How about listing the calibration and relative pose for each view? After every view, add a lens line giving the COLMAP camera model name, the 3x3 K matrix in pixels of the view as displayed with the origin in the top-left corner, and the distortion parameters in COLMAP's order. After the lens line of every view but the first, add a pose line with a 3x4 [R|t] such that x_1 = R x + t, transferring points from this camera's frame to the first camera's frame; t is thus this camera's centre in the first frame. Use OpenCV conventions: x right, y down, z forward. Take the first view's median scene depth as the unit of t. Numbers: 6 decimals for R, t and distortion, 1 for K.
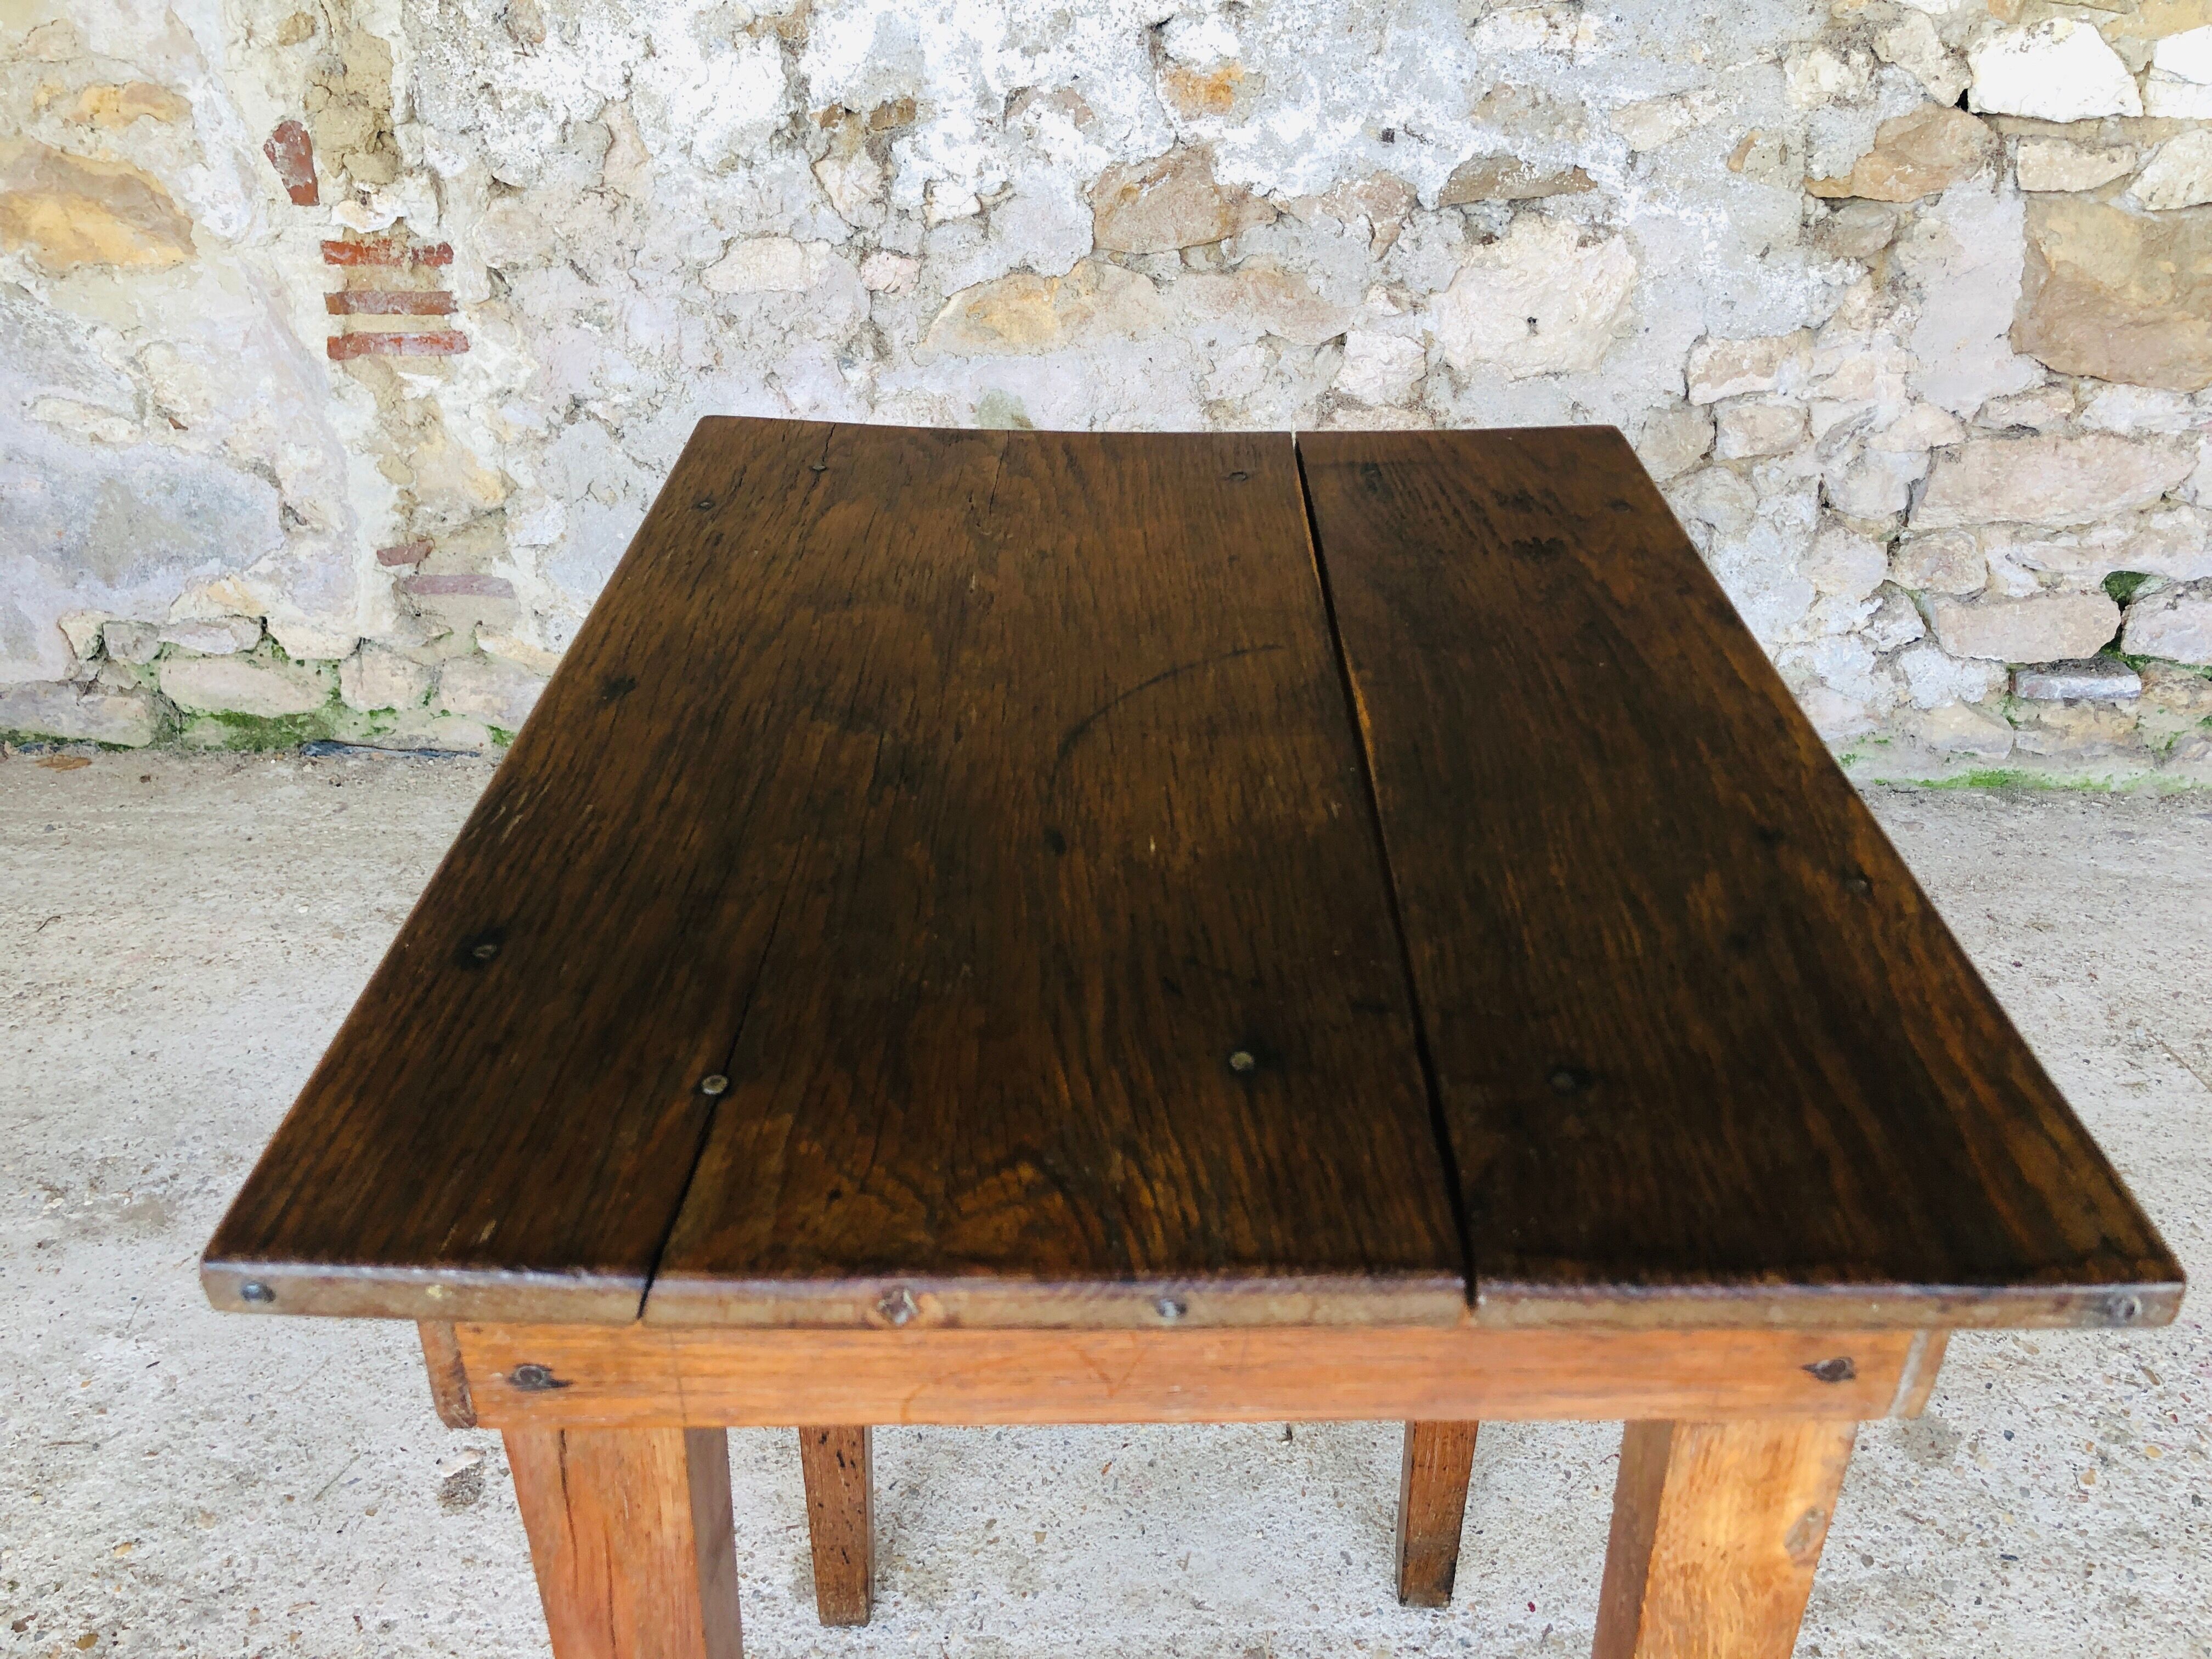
lens RADIAL K [[1831.0, 0, 1120.4], [0, 1831.0, 824.4], [0, 0, 1]] dist [0.023121, -0.016951]
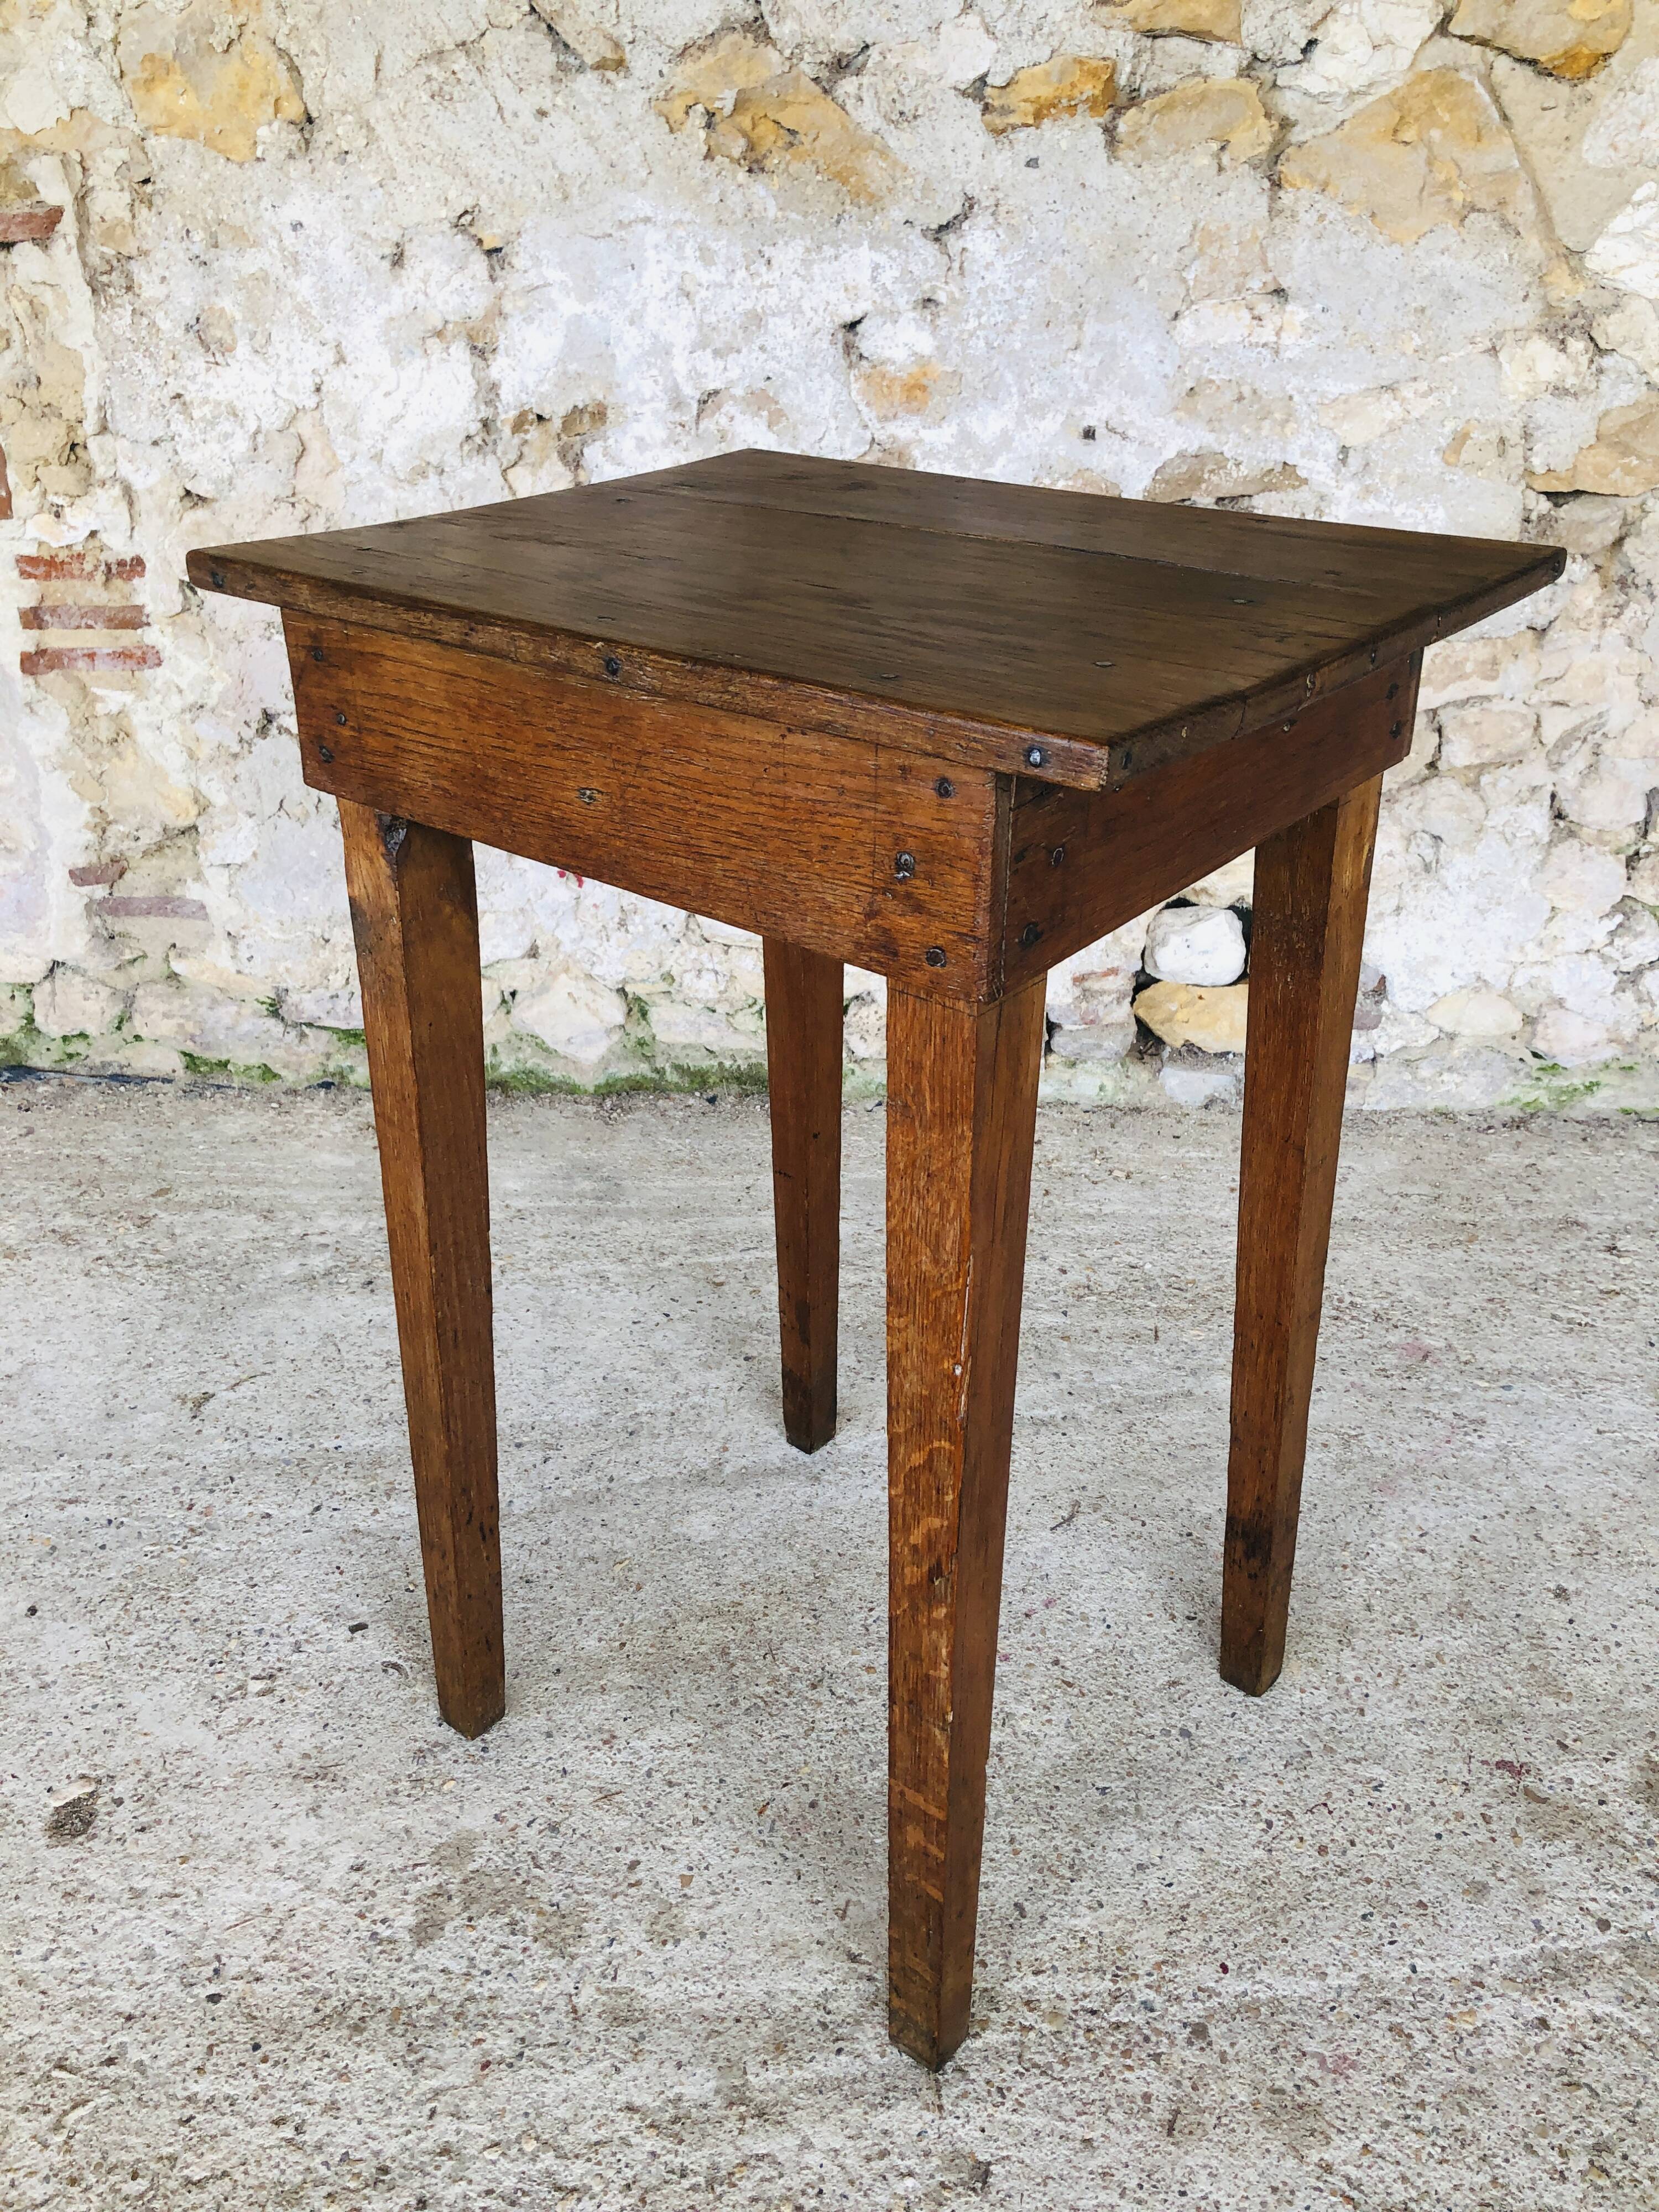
lens RADIAL K [[1831.0, 0, 812.7], [0, 1831.0, 1105.0], [0, 0, 1]] dist [0.023121, -0.016951]
pose [[0.999179, 0.001859, -0.040461, 0.039279], [-0.004319, 0.998142, -0.060776, 0.039989], [0.040273, 0.060901, 0.997331, 0.044953]]
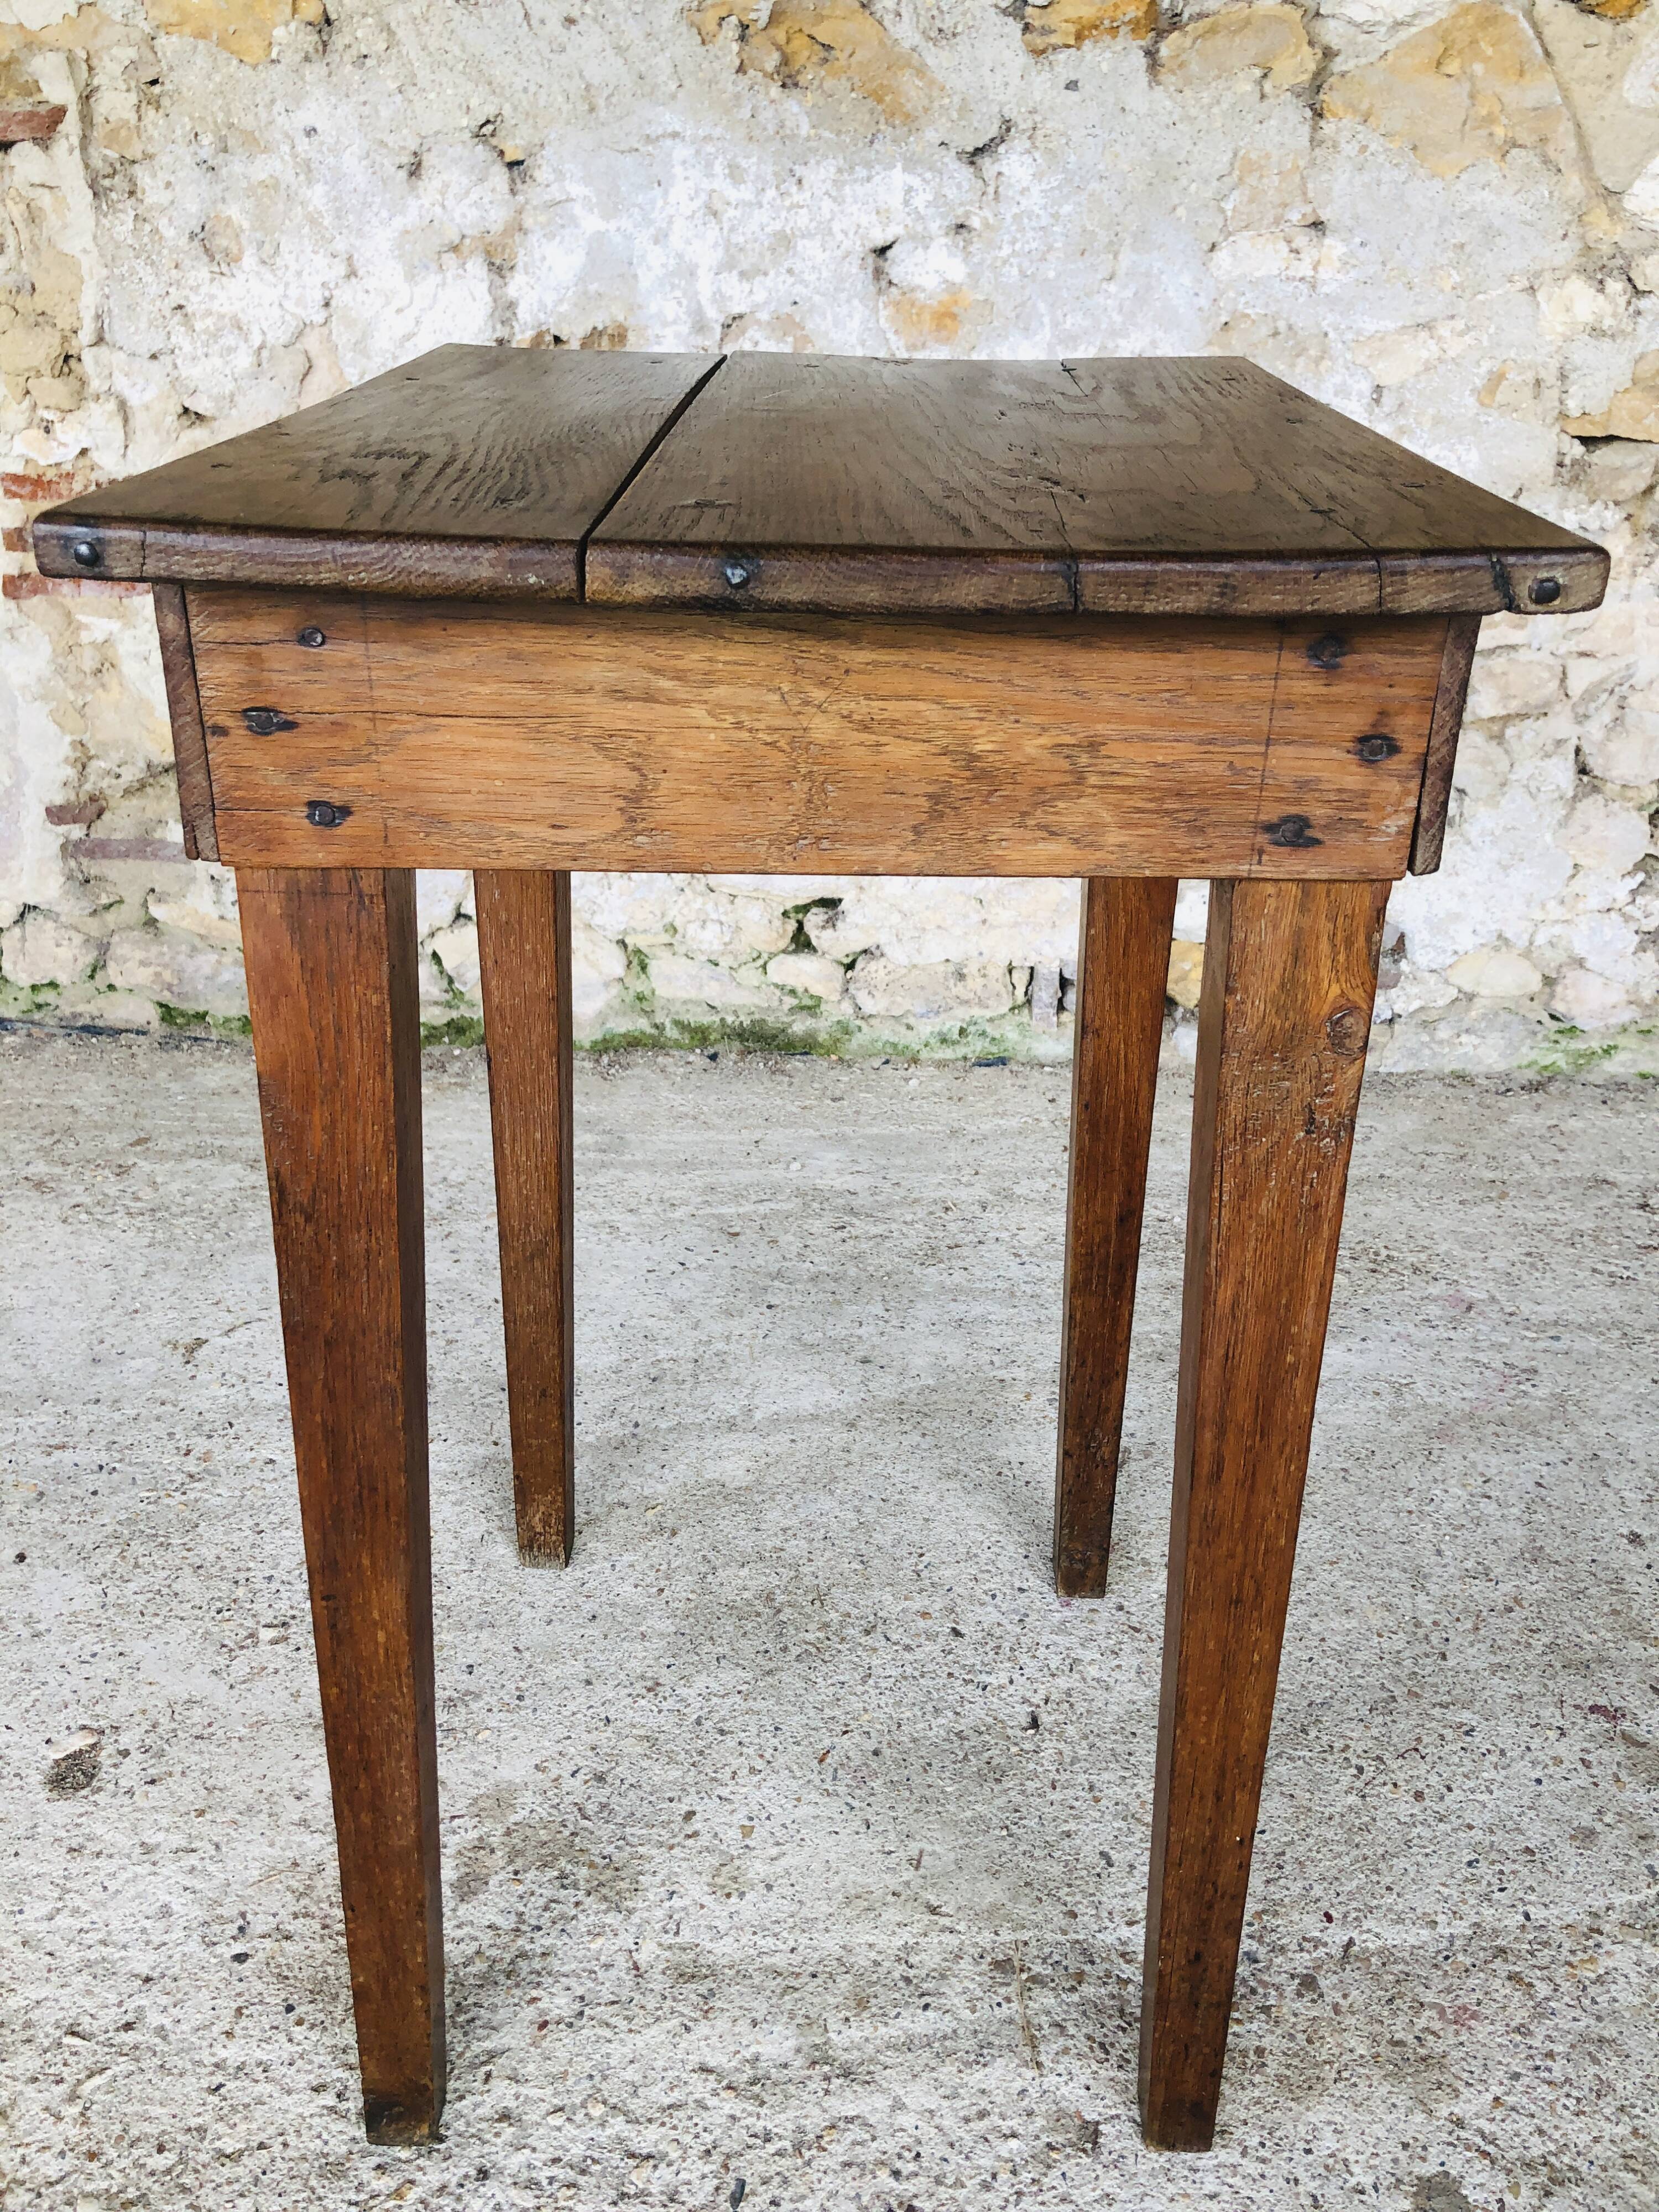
lens RADIAL K [[1831.0, 0, 805.9], [0, 1831.0, 1081.9], [0, 0, 1]] dist [0.023121, -0.016951]
pose [[0.999948, 0.010068, -0.001465, -0.013084], [-0.010159, 0.995807, -0.090911, 0.083403], [0.000543, 0.090922, 0.995858, 0.083054]]
